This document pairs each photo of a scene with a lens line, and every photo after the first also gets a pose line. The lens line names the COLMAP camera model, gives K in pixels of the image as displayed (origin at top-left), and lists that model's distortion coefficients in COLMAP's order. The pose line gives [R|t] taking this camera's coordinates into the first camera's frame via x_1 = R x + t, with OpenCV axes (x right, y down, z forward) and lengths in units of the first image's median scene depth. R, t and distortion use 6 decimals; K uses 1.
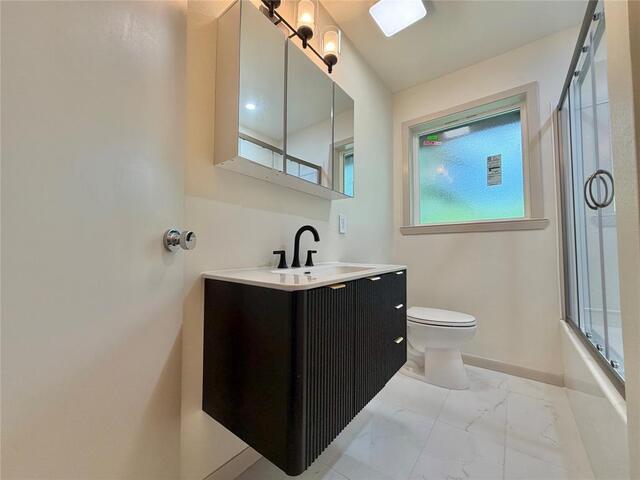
lens RADIAL K [[254.8, 0, 319.4], [0, 254.8, 239.0], [0, 0, 1]] dist [0.000669, -0.000676]
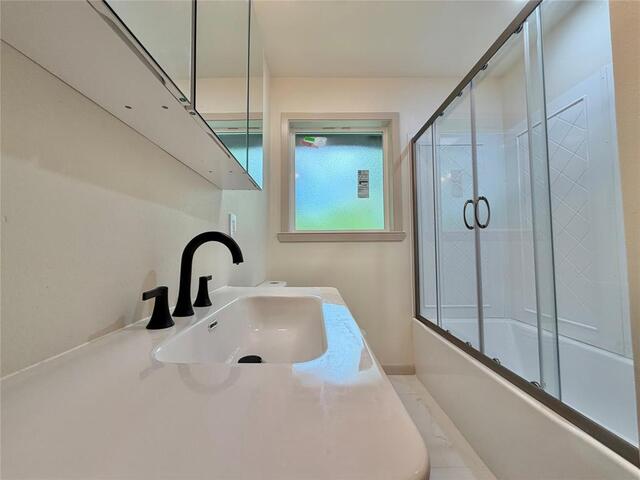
lens RADIAL K [[254.8, 0, 319.3], [0, 254.8, 239.7], [0, 0, 1]] dist [0.000669, -0.000676]
pose [[0.784606, 0.024757, 0.619500, -0.126108], [-0.024289, 0.999663, -0.009187, -0.023927], [-0.619518, -0.007839, 0.784943, 0.300335]]
